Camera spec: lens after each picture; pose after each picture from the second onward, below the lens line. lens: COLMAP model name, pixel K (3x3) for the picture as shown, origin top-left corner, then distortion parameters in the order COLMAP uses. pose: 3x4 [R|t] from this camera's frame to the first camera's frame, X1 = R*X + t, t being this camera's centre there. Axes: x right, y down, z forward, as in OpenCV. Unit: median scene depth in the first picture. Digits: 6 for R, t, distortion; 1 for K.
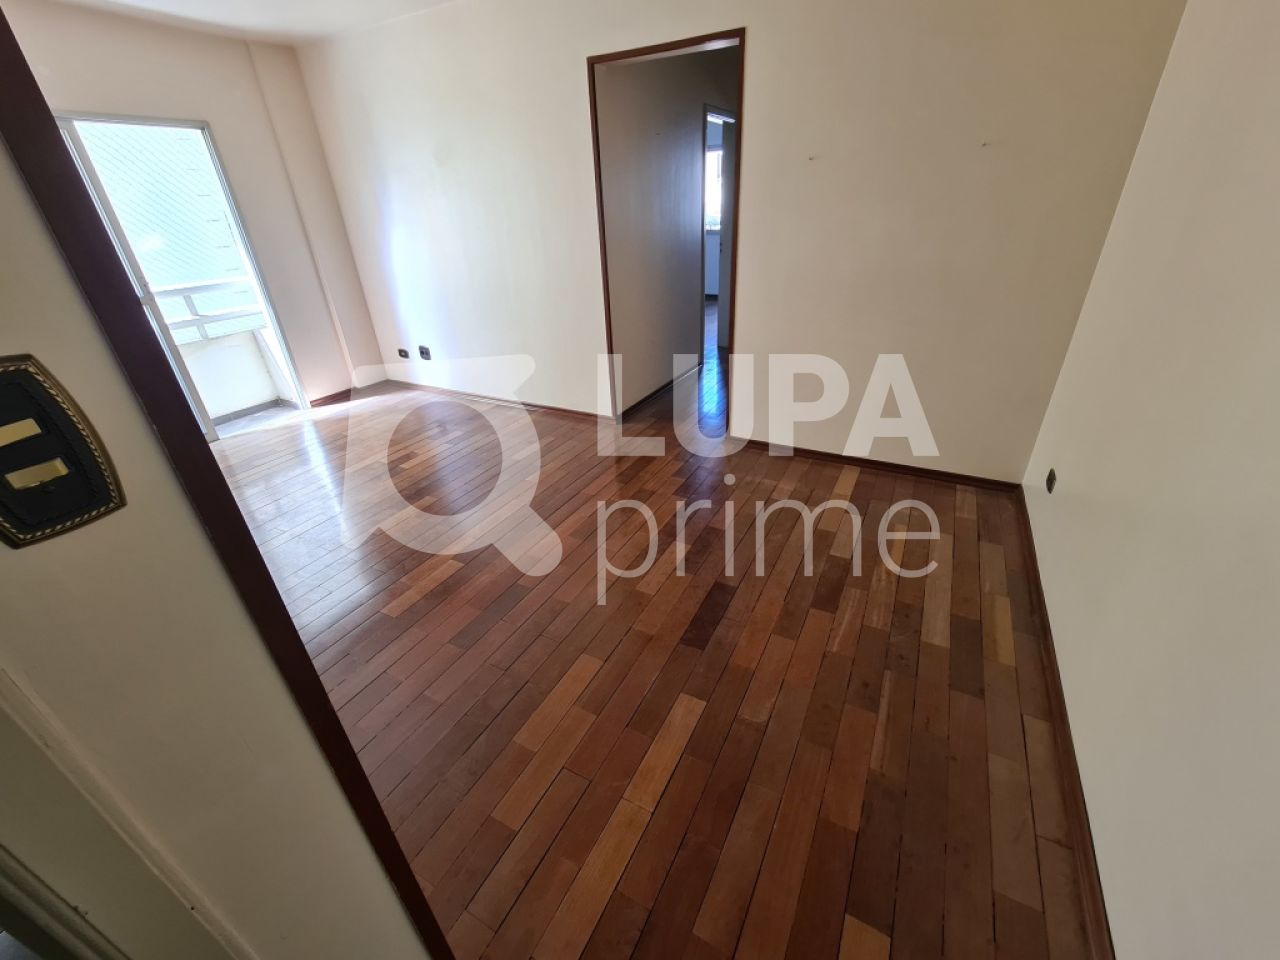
lens RADIAL K [[522.9, 0, 640.0], [0, 522.9, 480.0], [0, 0, 1]] dist [-0.001891, 0.000073]
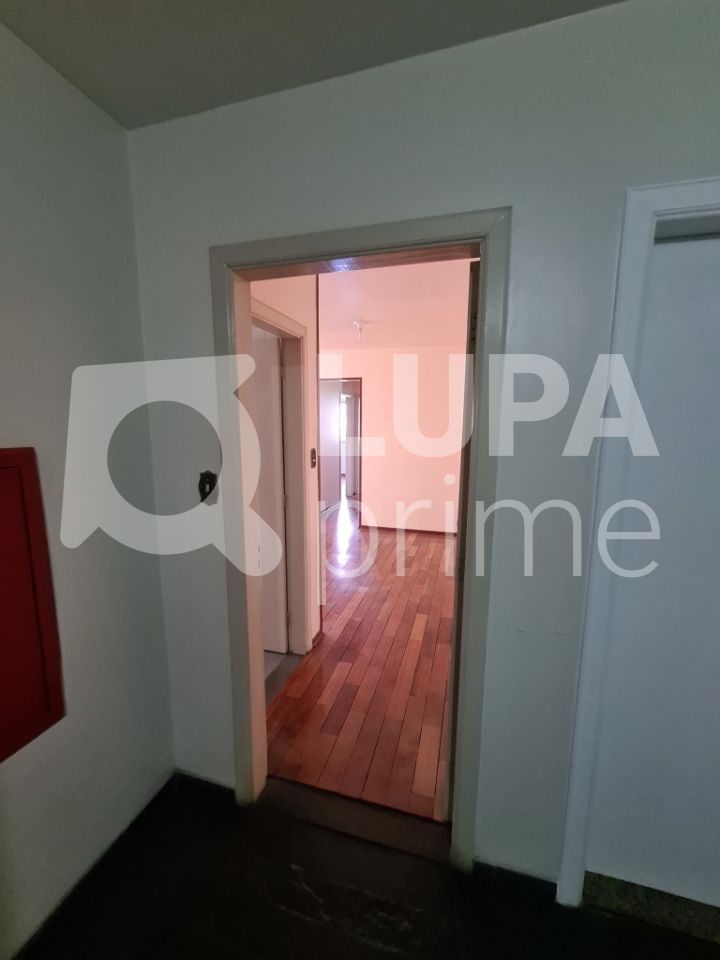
lens RADIAL K [[395.0, 0, 361.4], [0, 395.0, 485.4], [0, 0, 1]] dist [0.000056, 0.000102]
pose [[0.974004, 0.013596, 0.226122, -0.232943], [0.062232, 0.943732, -0.324804, 0.334479], [-0.217815, 0.330433, 0.918352, -0.660050]]
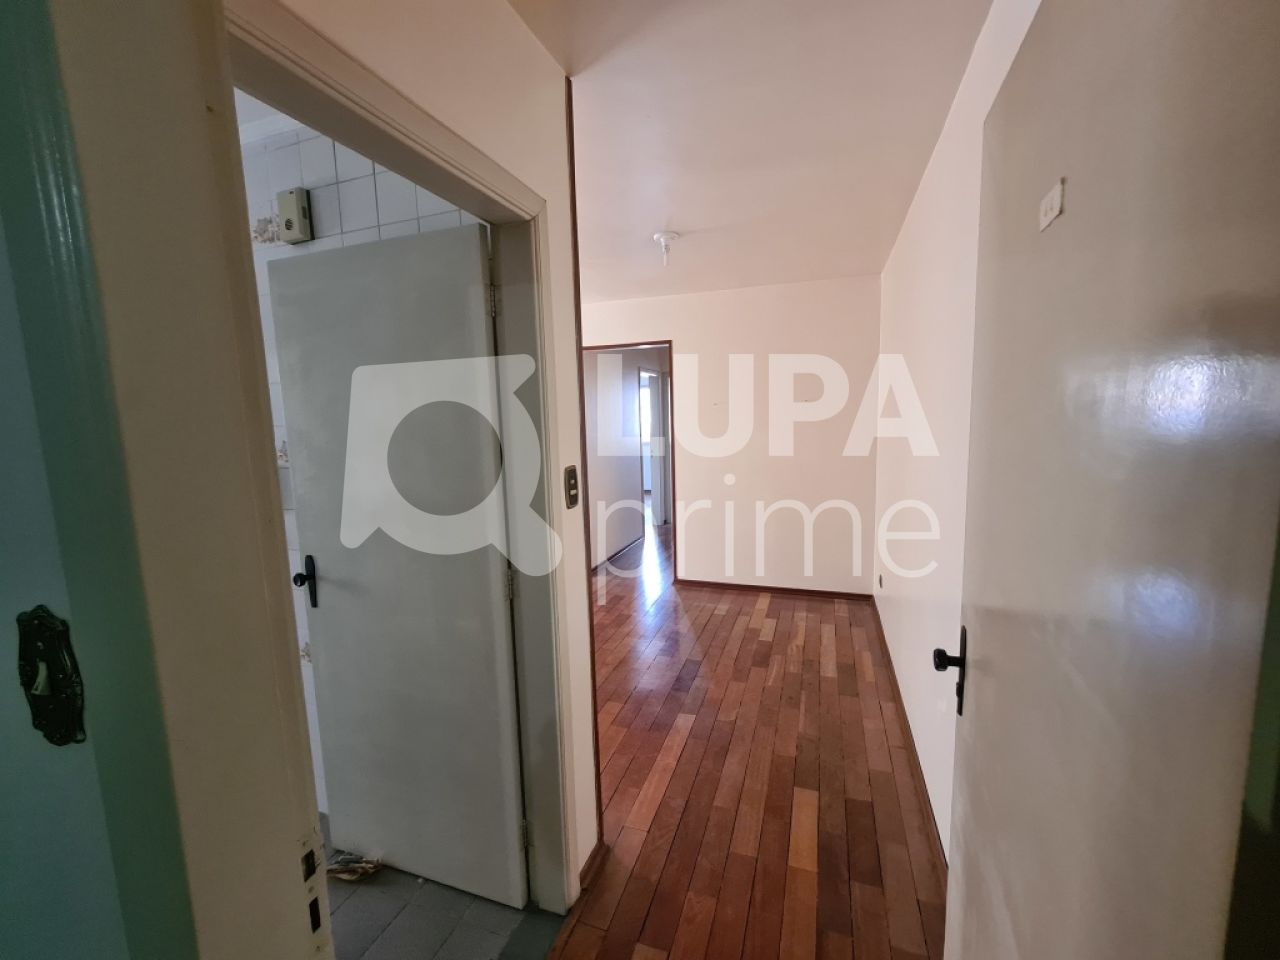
lens RADIAL K [[522.6, 0, 644.0], [0, 522.6, 479.4], [0, 0, 1]] dist [-0.000766, 0.000610]
pose [[0.985765, -0.004134, 0.168080, -0.157919], [0.065904, 0.929196, -0.363663, 0.182581], [-0.154676, 0.369563, 0.916242, -0.365779]]
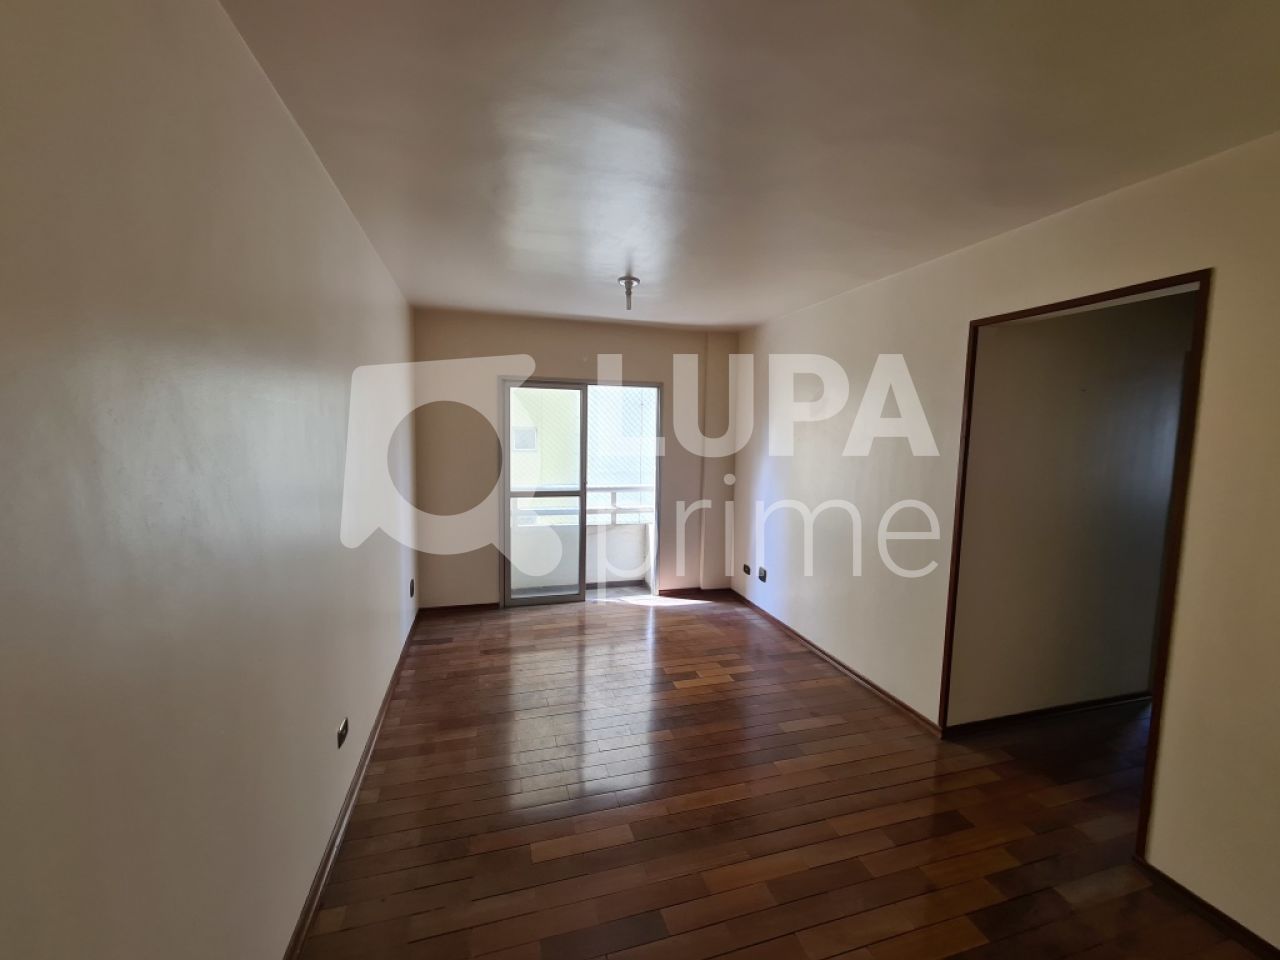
lens RADIAL K [[519.4, 0, 644.7], [0, 519.4, 480.3], [0, 0, 1]] dist [0.000309, -0.000183]
pose [[0.709801, 0.120877, -0.693954, 0.144523], [-0.376097, 0.898024, -0.228262, -0.136177], [0.595596, 0.423014, 0.682880, 0.156256]]
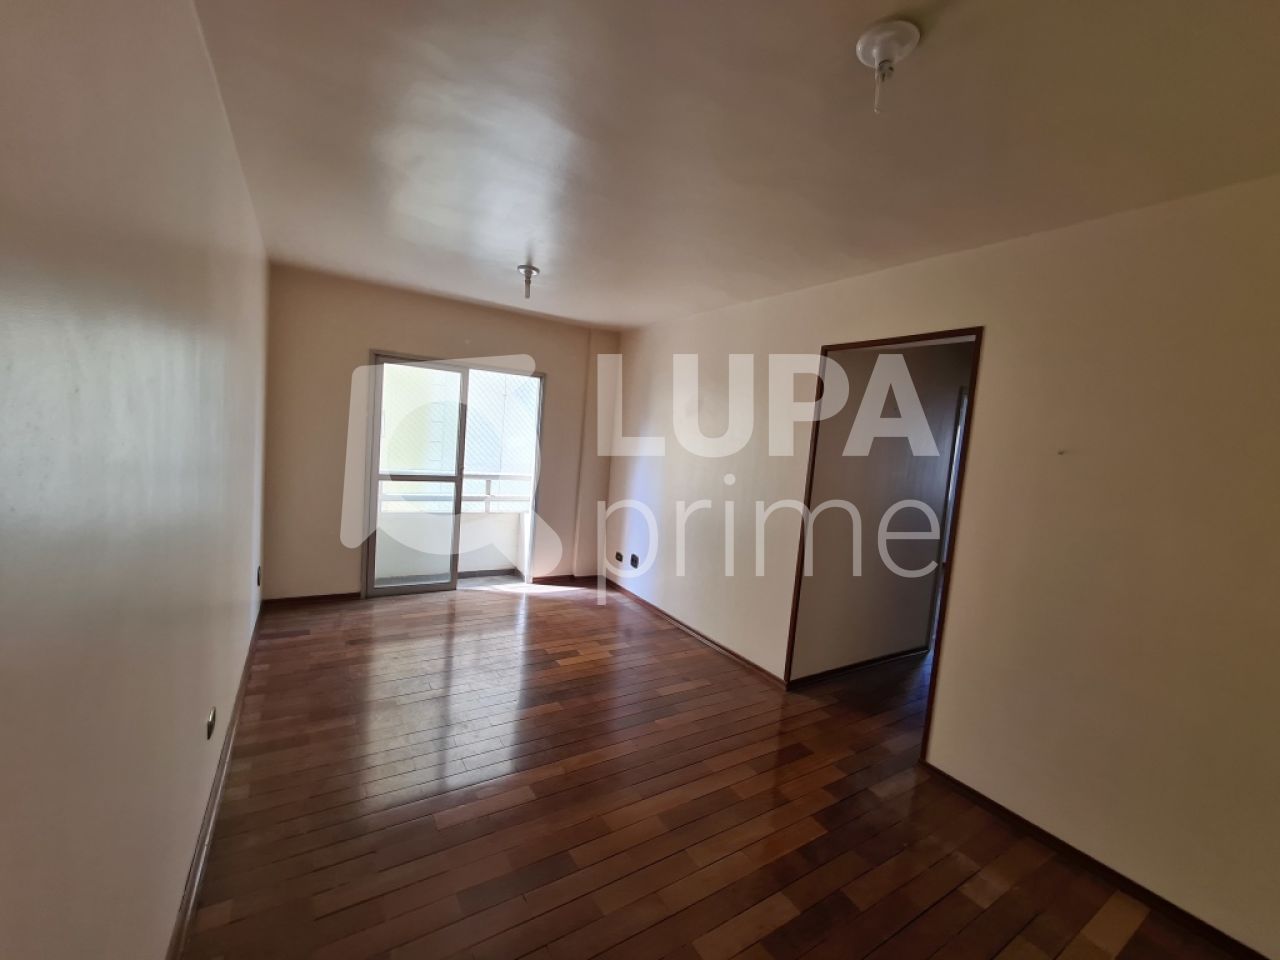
lens RADIAL K [[518.3, 0, 643.5], [0, 518.3, 482.2], [0, 0, 1]] dist [0.000708, 0.000247]
pose [[0.867977, 0.156092, -0.471436, 0.122353], [-0.333697, 0.886379, -0.320902, -0.073424], [0.367781, 0.435853, 0.821444, 0.083046]]
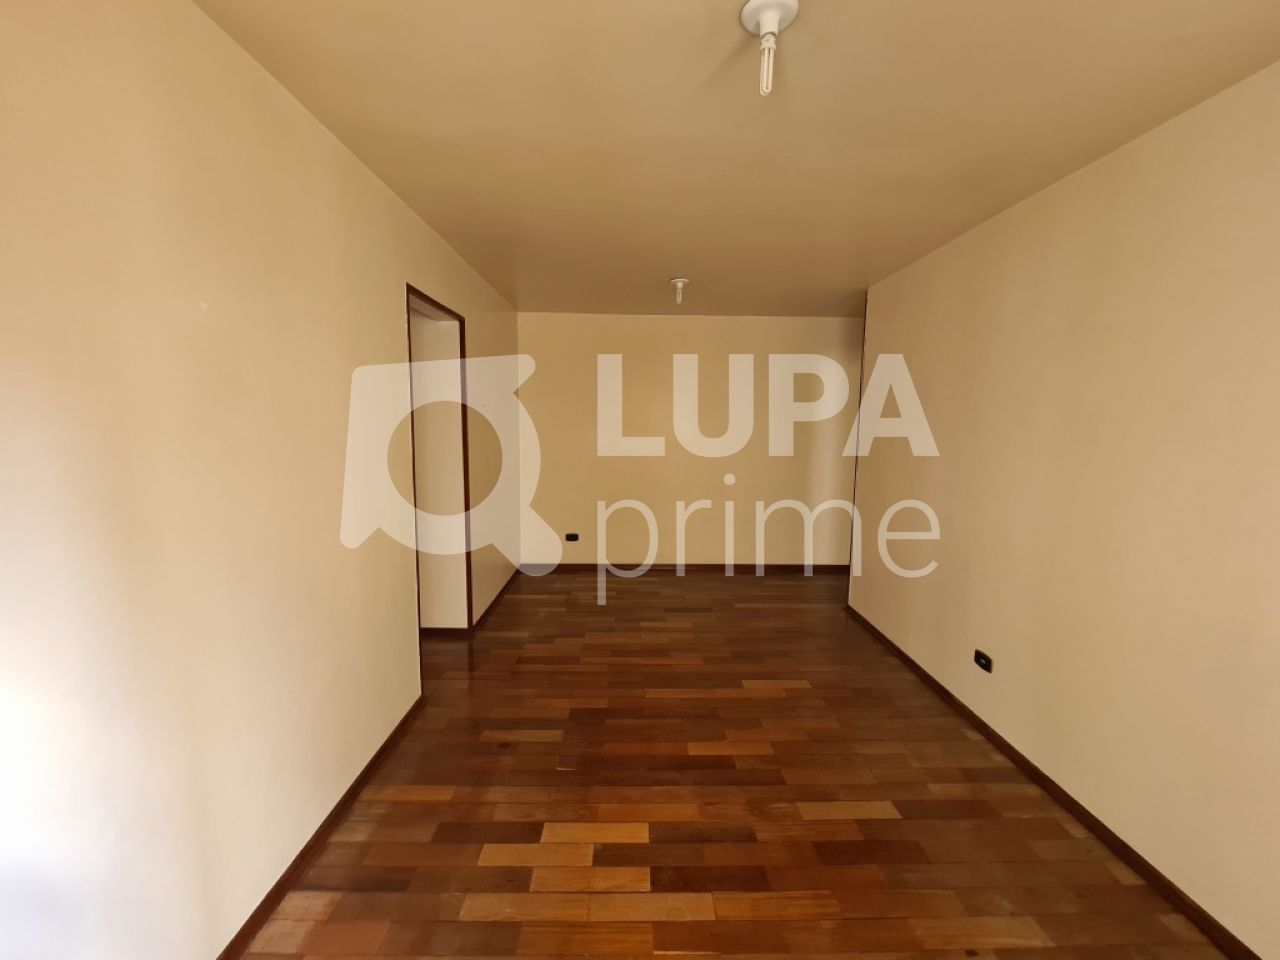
lens RADIAL K [[526.7, 0, 640.0], [0, 526.7, 480.0], [0, 0, 1]] dist [0.000056, 0.000102]
pose [[-0.490933, -0.066646, 0.868644, -1.006268], [0.420332, 0.855223, 0.303175, -0.581589], [-0.763090, 0.513958, -0.391844, 1.128583]]
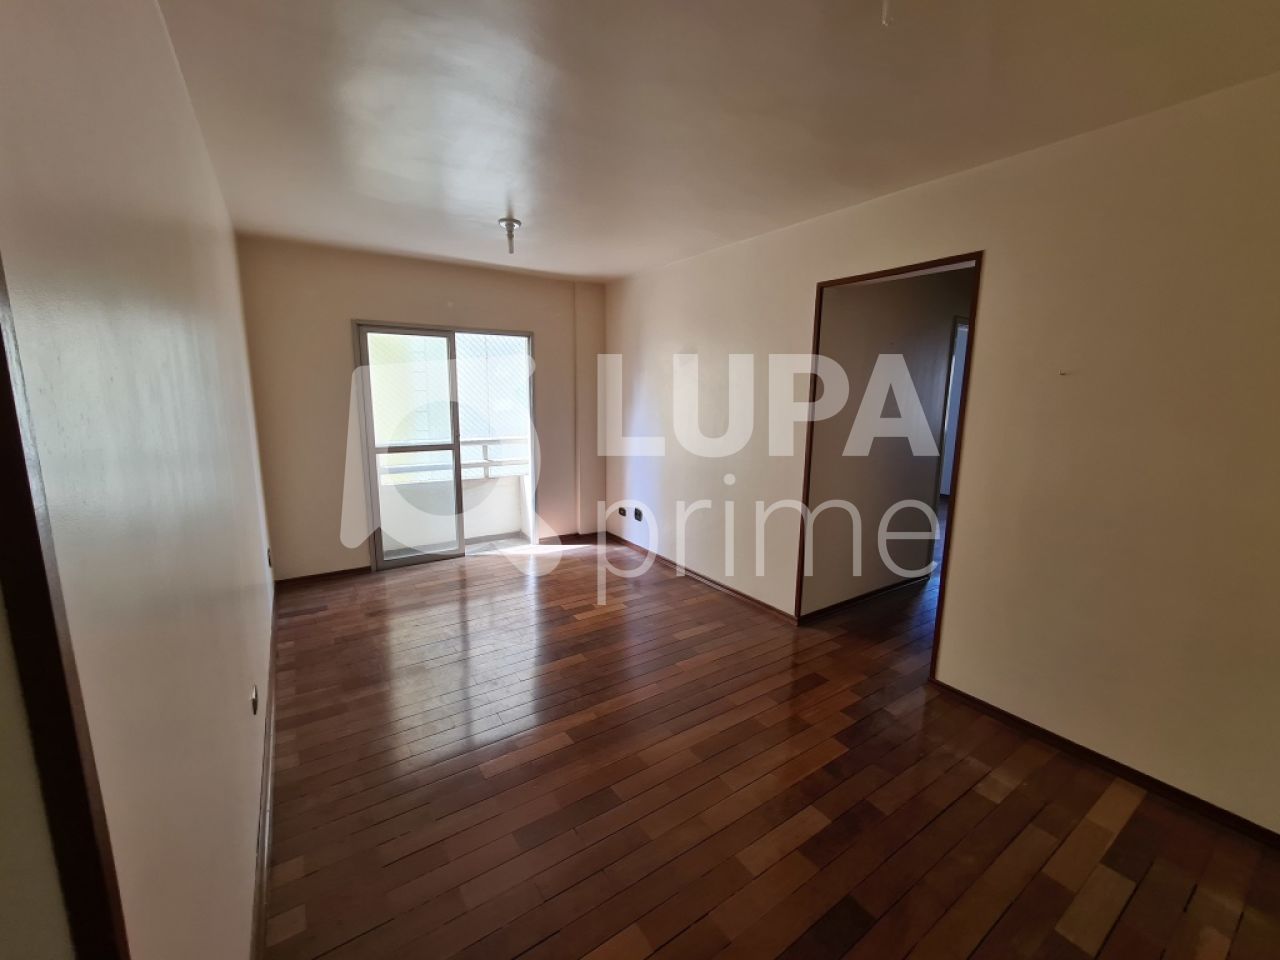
lens RADIAL K [[518.3, 0, 643.5], [0, 518.3, 482.2], [0, 0, 1]] dist [0.000708, 0.000247]
pose [[0.887704, 0.129960, -0.441692, 0.099114], [-0.259414, 0.933745, -0.246628, -0.061535], [0.380376, 0.333514, 0.862602, 0.069629]]
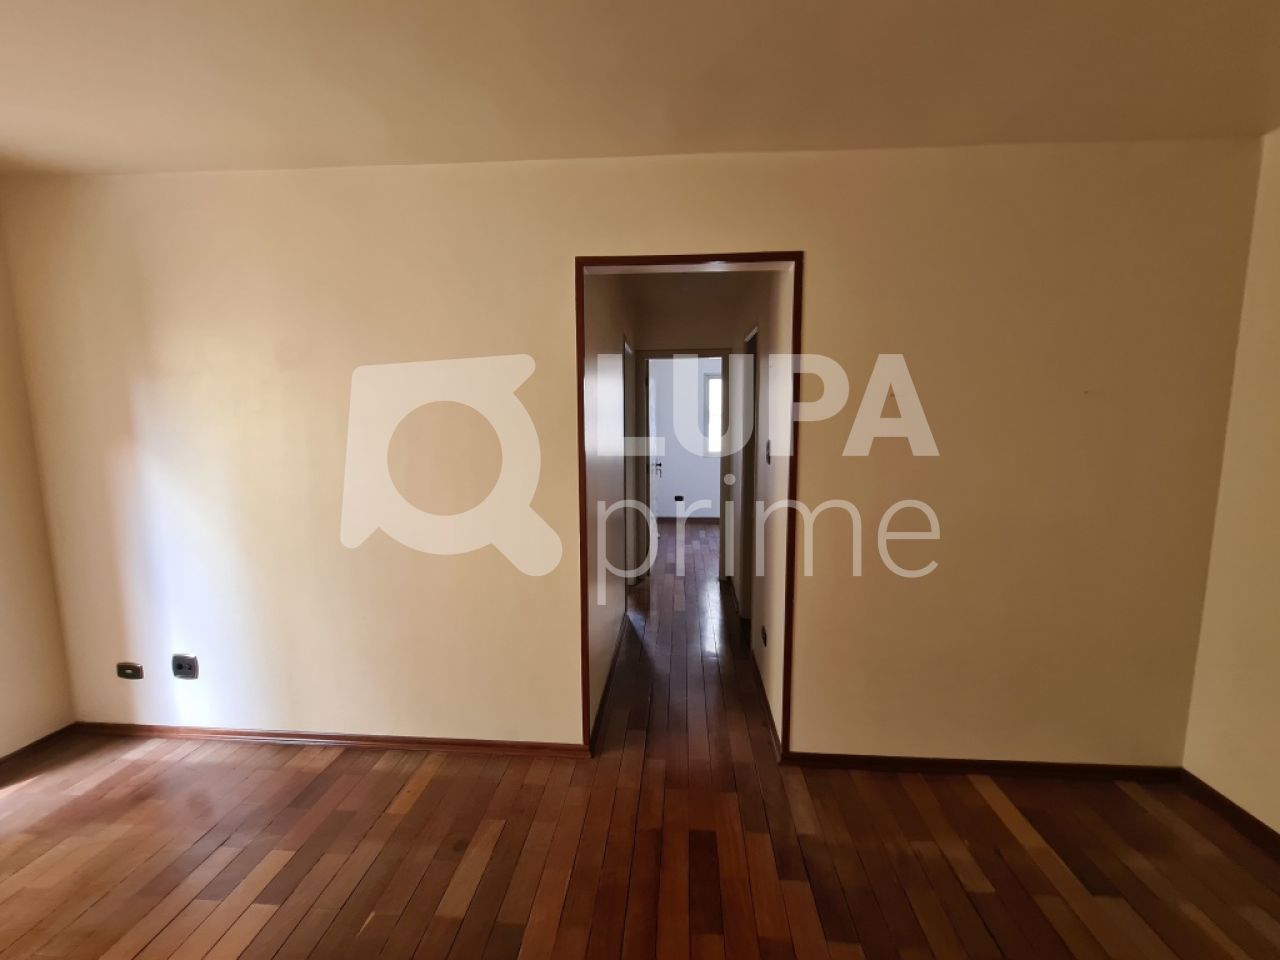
lens RADIAL K [[516.9, 0, 641.2], [0, 516.9, 477.4], [0, 0, 1]] dist [-0.001876, -0.000226]
pose [[0.909027, -0.011474, 0.416578, -0.298489], [0.166000, 0.926862, -0.336705, -0.244958], [-0.382247, 0.375226, 0.844448, 0.436271]]
